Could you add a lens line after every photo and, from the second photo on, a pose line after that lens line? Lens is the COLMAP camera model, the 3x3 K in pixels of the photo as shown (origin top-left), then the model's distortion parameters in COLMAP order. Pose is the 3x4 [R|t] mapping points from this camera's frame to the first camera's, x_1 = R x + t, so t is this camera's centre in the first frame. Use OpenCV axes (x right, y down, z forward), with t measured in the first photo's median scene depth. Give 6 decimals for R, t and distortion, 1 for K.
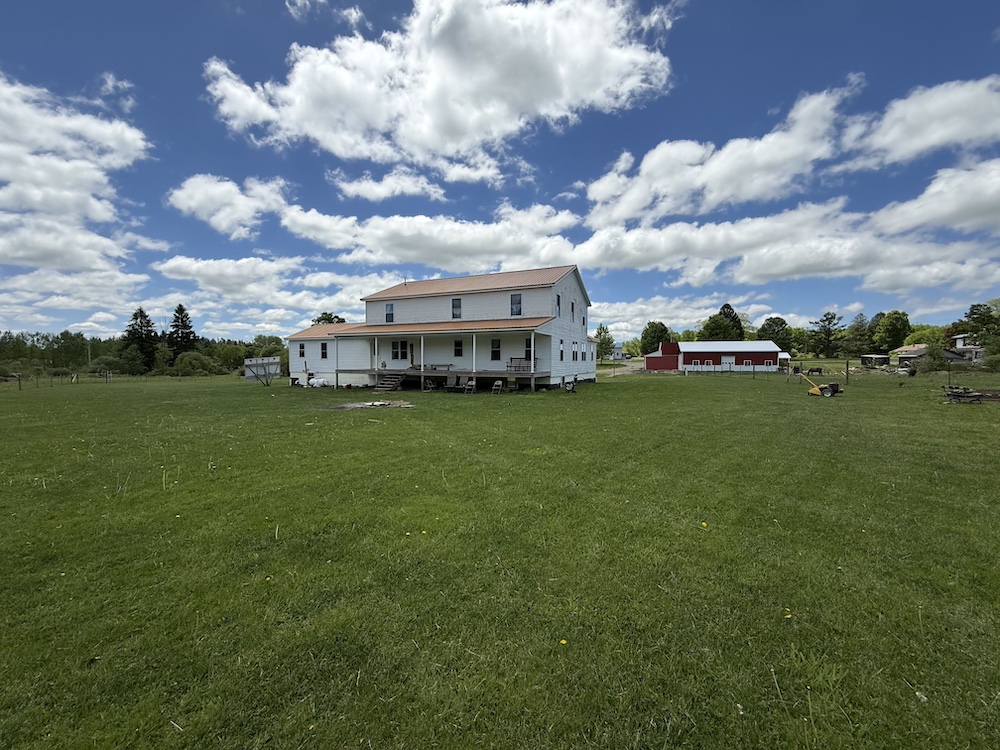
lens RADIAL K [[403.0, 0, 493.2], [0, 403.0, 366.8], [0, 0, 1]] dist [0.000165, 0.000081]
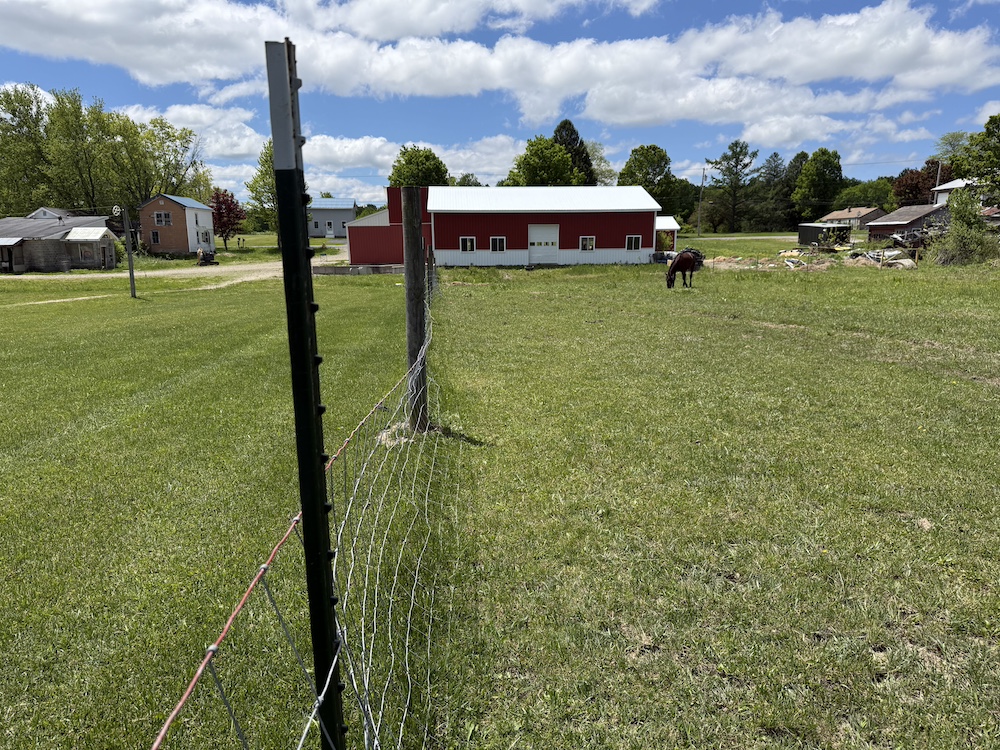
lens RADIAL K [[705.1, 0, 500.0], [0, 705.1, 375.0], [0, 0, 1]] dist [0.073326, -0.091663]
pose [[0.916608, -0.080374, 0.391626, 0.234579], [0.013958, 0.985419, 0.169570, -0.000660], [-0.399545, -0.149963, 0.904365, 0.337894]]
